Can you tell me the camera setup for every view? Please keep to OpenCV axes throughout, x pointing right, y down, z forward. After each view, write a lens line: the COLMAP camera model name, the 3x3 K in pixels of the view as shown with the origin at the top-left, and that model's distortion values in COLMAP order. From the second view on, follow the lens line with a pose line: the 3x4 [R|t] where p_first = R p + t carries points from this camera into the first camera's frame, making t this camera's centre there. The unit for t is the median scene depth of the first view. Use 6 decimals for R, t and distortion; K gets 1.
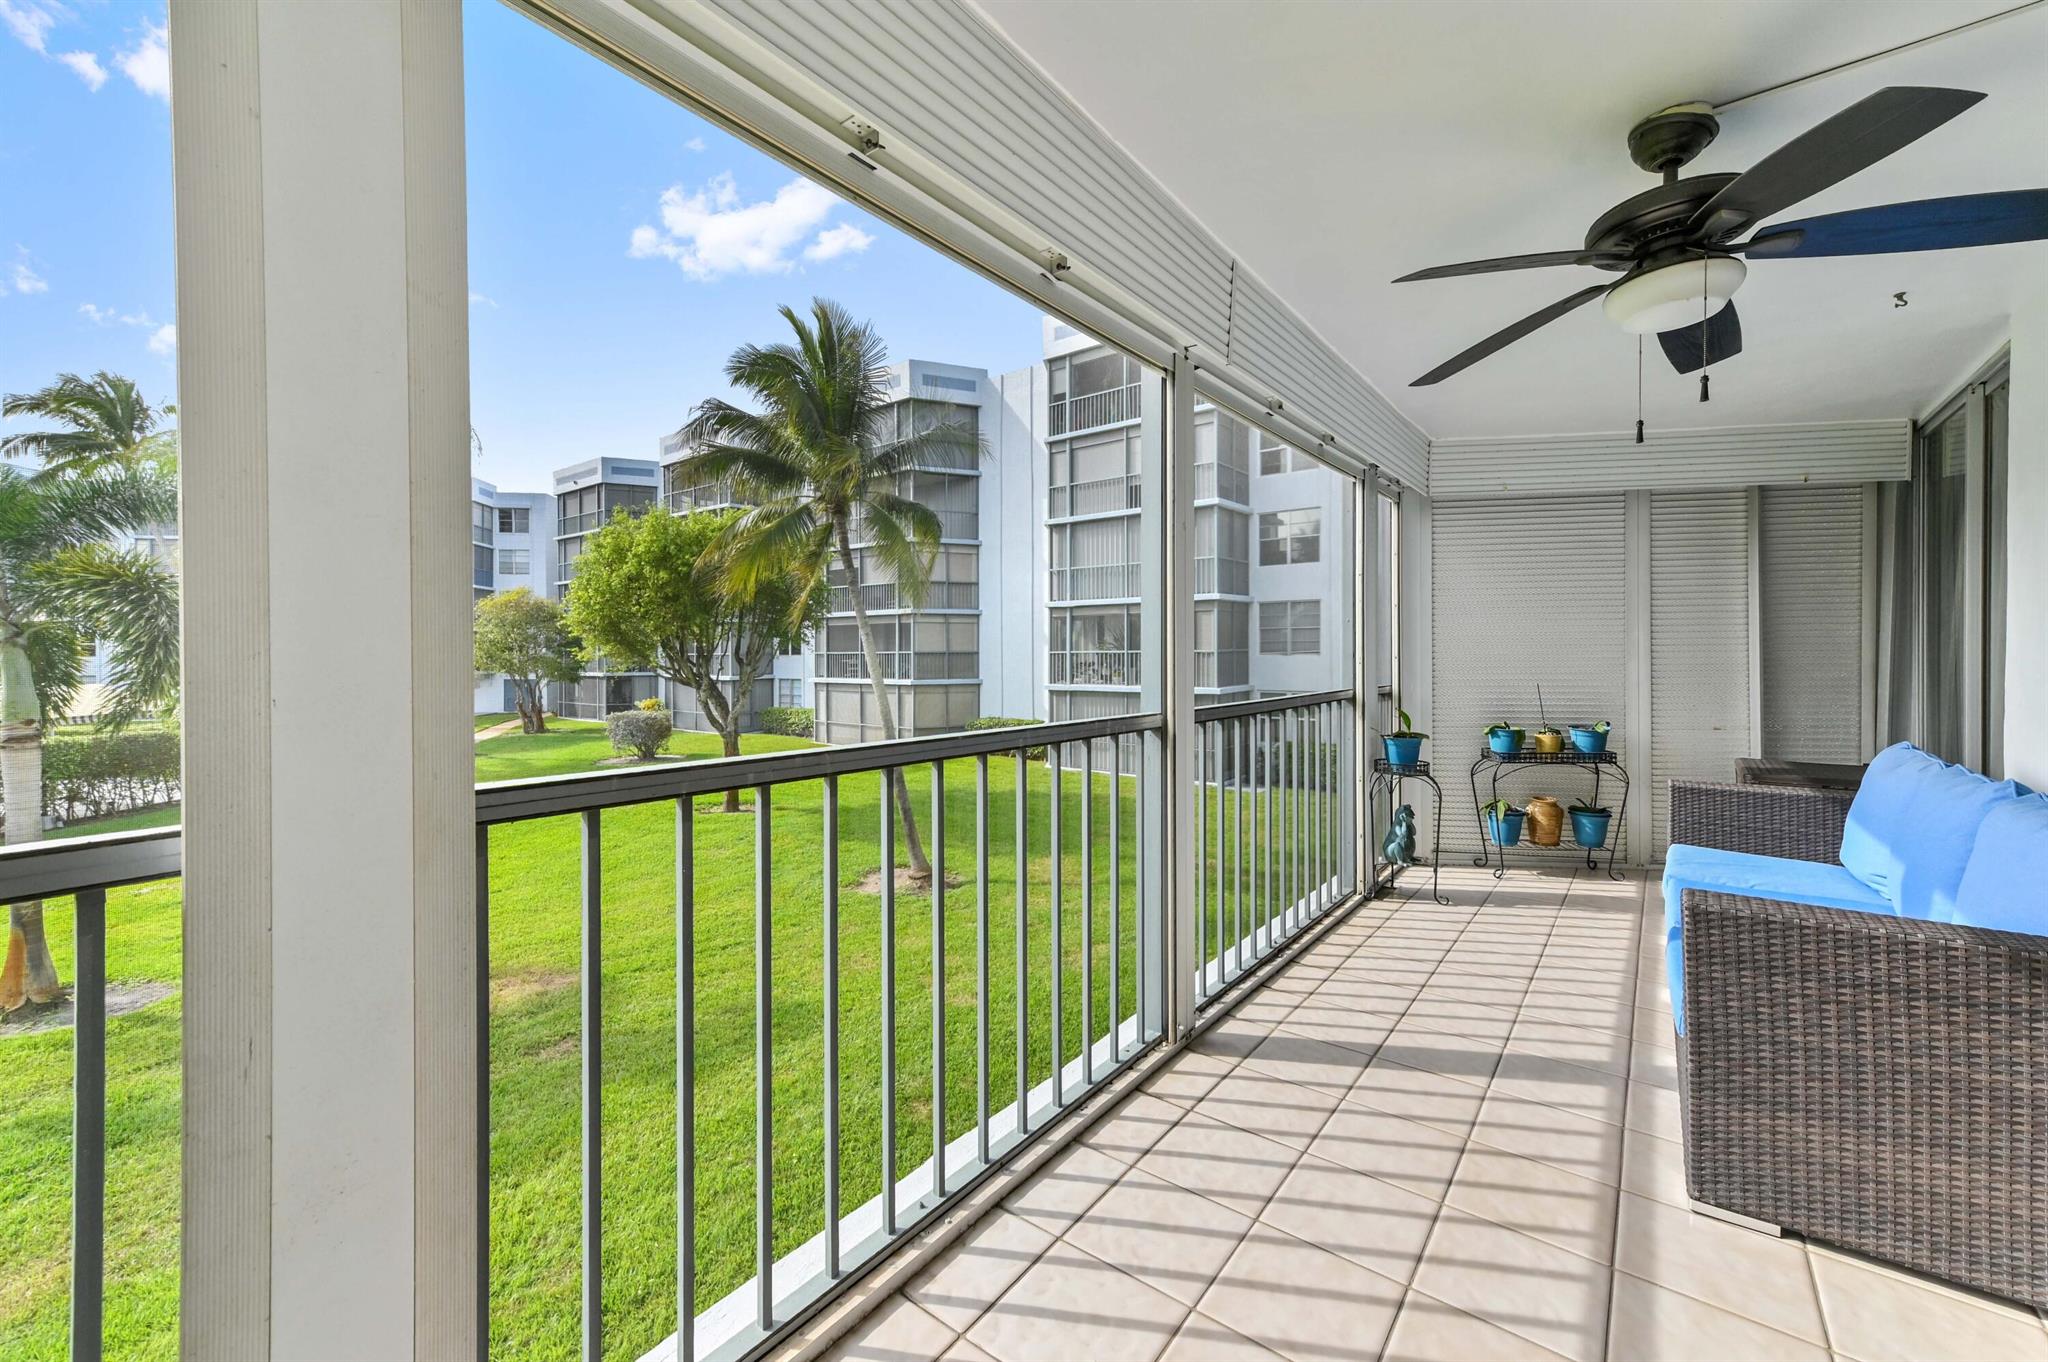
lens RADIAL K [[811.6, 0, 1023.5], [0, 811.6, 659.0], [0, 0, 1]] dist [0.013302, 0.000052]
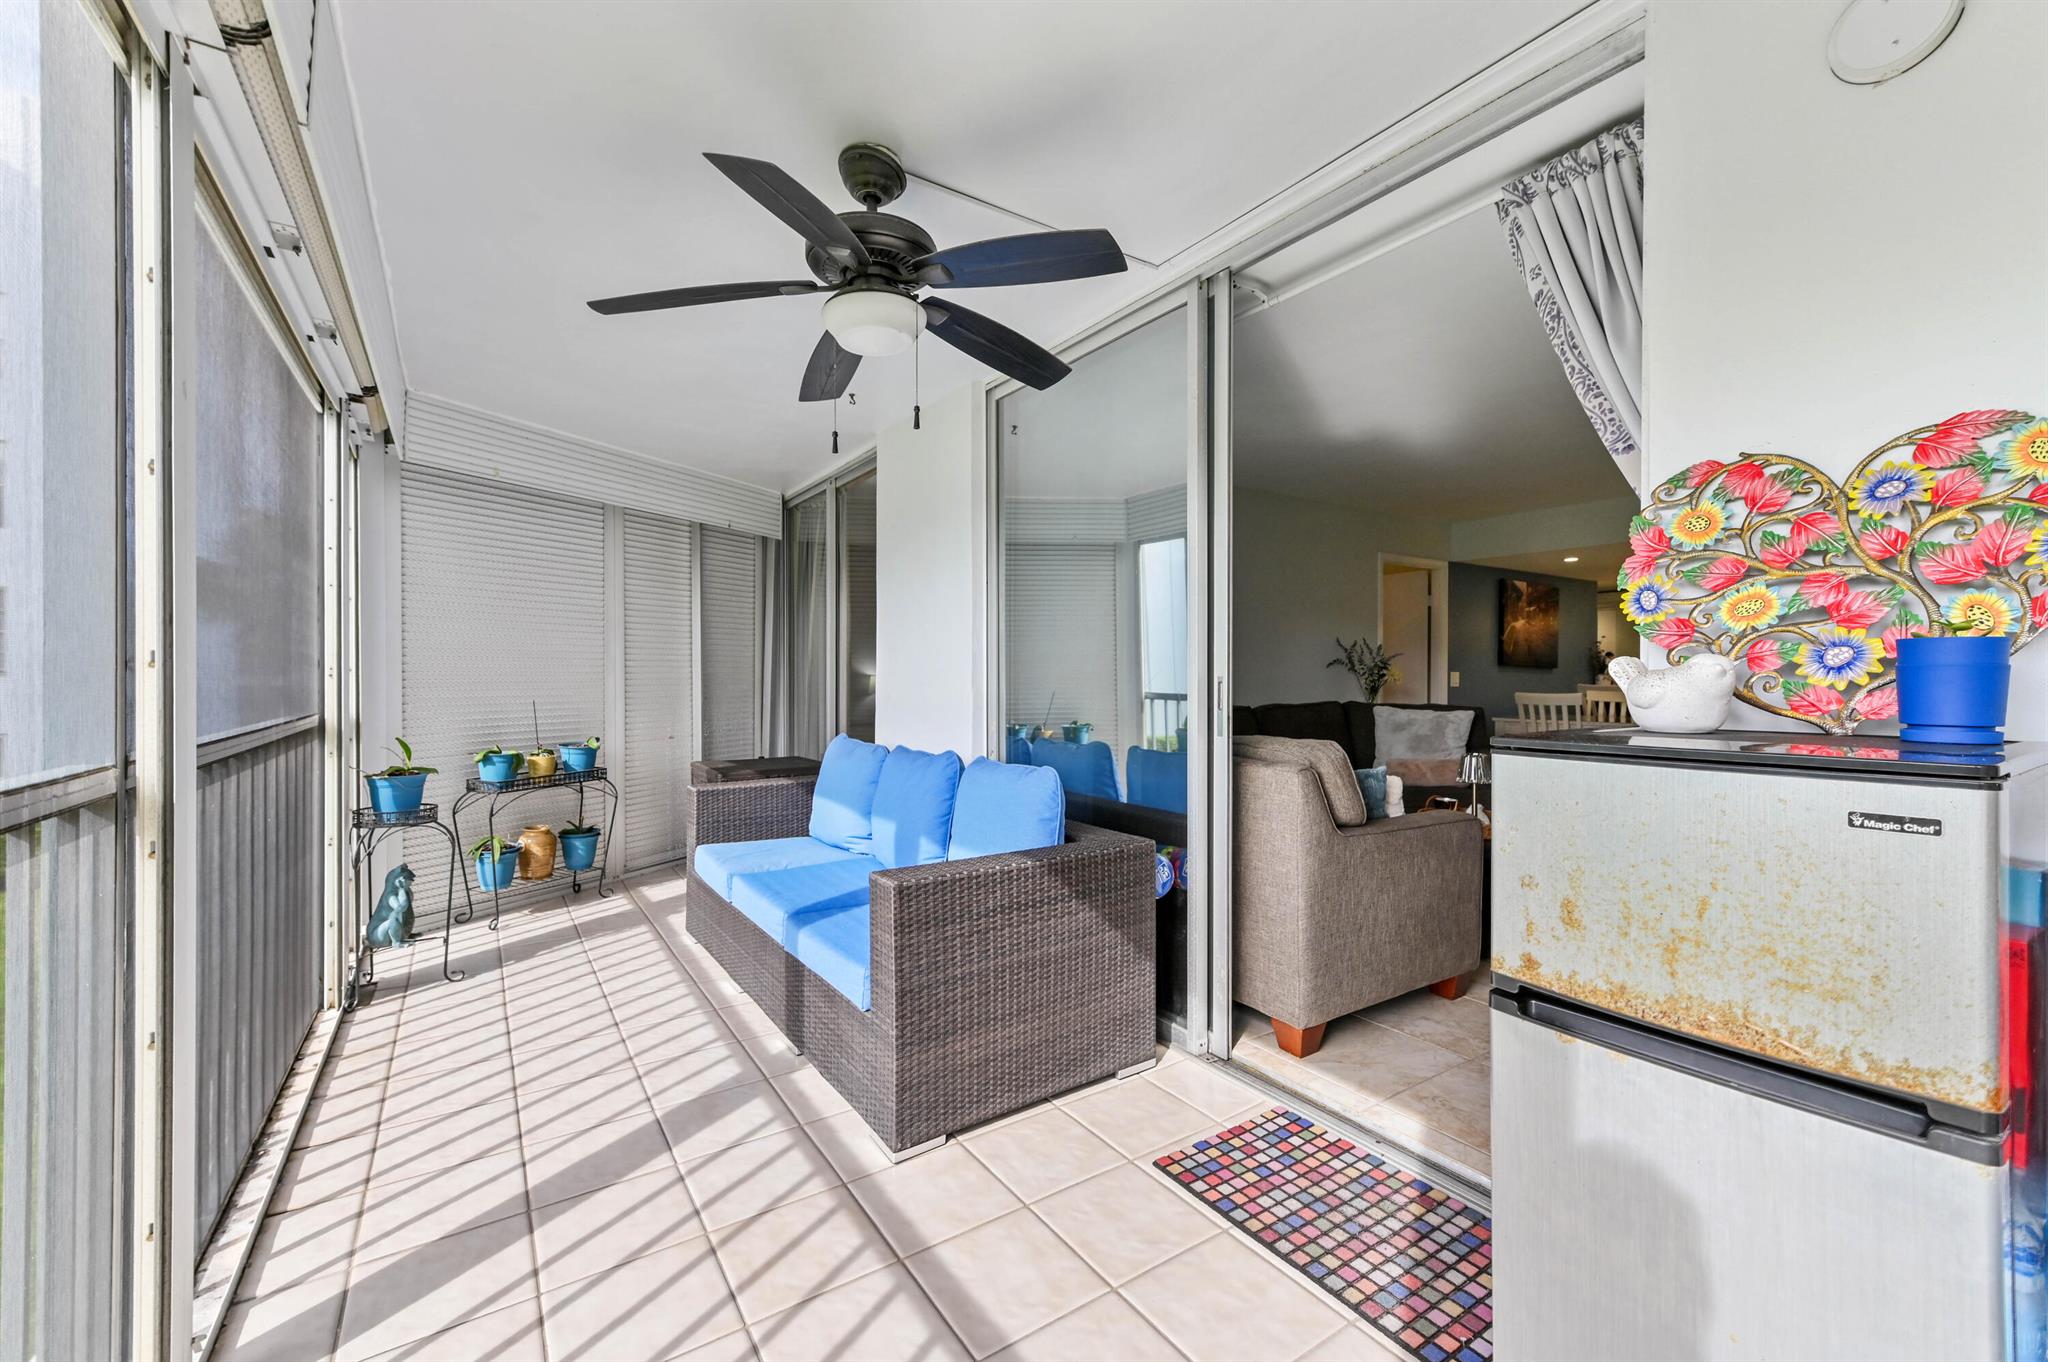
lens RADIAL K [[840.4, 0, 1028.8], [0, 840.4, 674.9], [0, 0, 1]] dist [0.008109, -0.000289]
pose [[0.310591, 0.005540, 0.950527, -0.090361], [0.004235, 0.999965, -0.007212, 0.012472], [-0.950534, 0.006265, 0.310557, 0.213272]]
